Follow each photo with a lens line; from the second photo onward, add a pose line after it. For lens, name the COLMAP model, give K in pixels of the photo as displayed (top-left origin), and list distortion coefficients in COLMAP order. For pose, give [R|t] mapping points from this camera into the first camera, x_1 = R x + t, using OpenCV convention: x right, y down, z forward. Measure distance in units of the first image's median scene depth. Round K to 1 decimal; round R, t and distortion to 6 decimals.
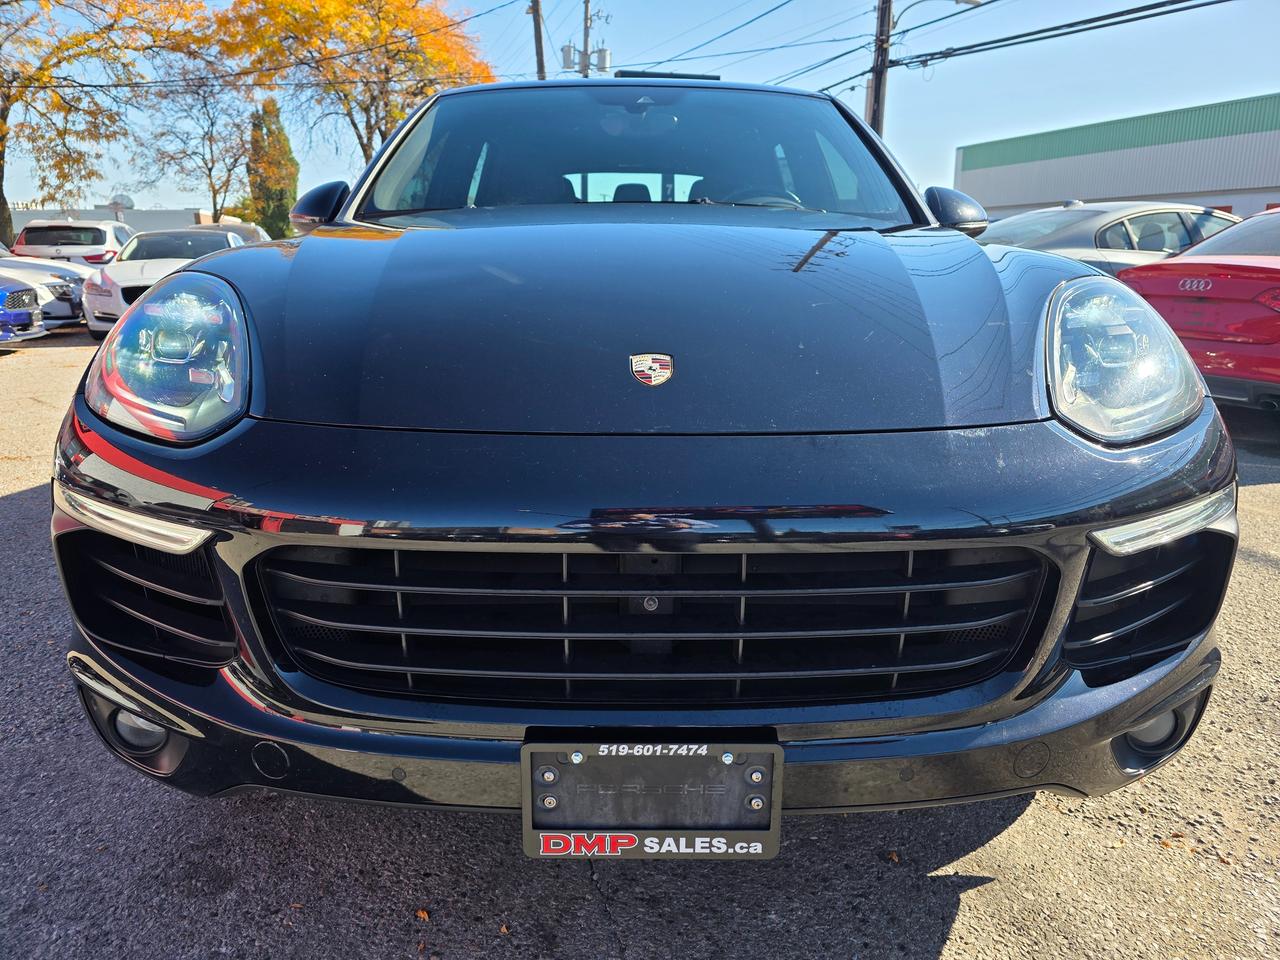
lens RADIAL K [[877.5, 0, 633.9], [0, 877.5, 470.9], [0, 0, 1]] dist [0.047275, -0.047561]
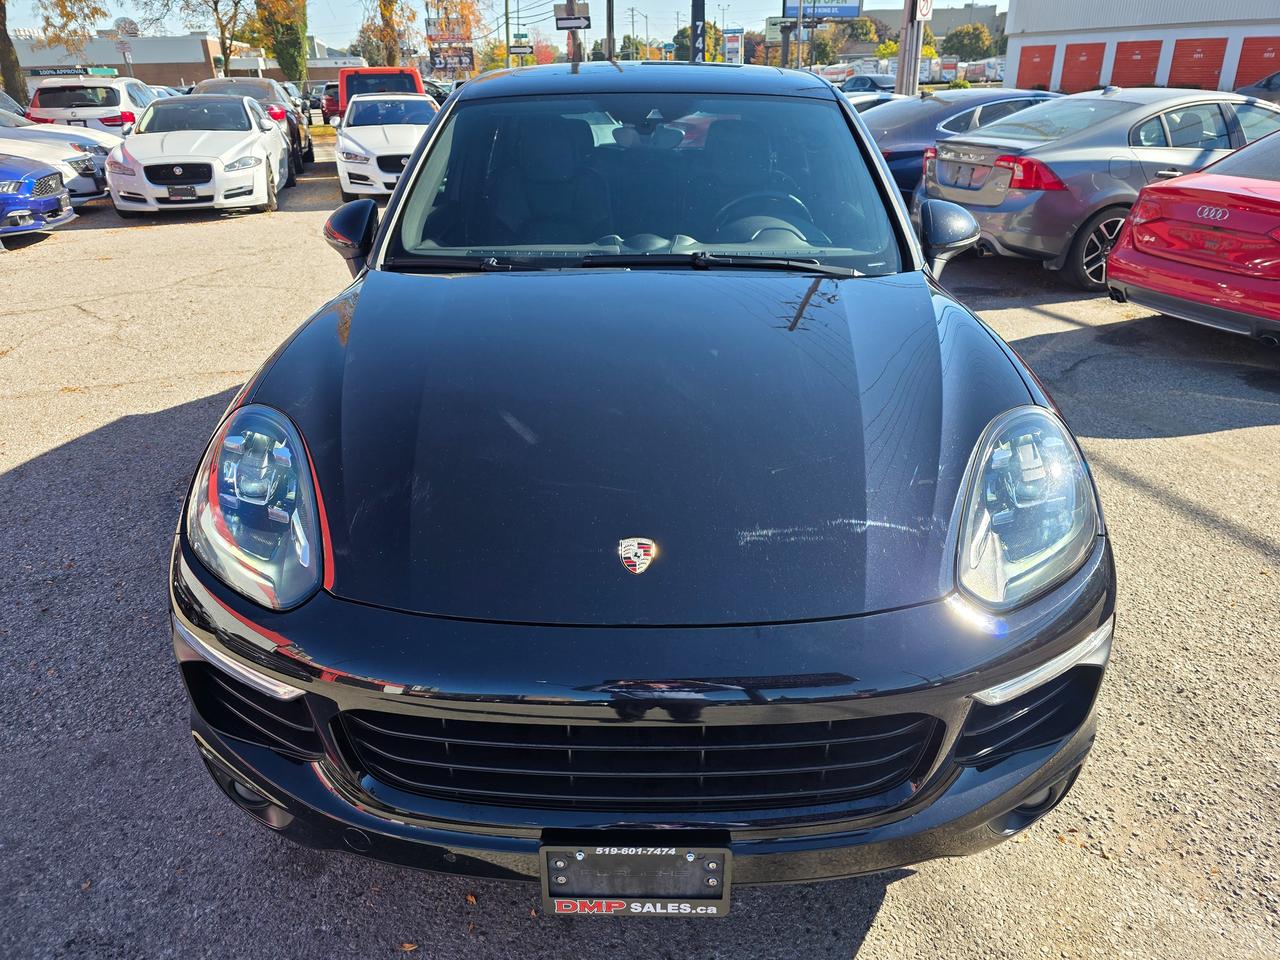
lens RADIAL K [[880.2, 0, 642.8], [0, 880.2, 458.1], [0, 0, 1]] dist [0.048460, -0.048504]
pose [[0.999698, 0.001533, -0.024546, 0.046415], [0.002706, 0.985138, 0.171744, -0.367441], [0.024445, -0.171758, 0.984836, -0.176333]]
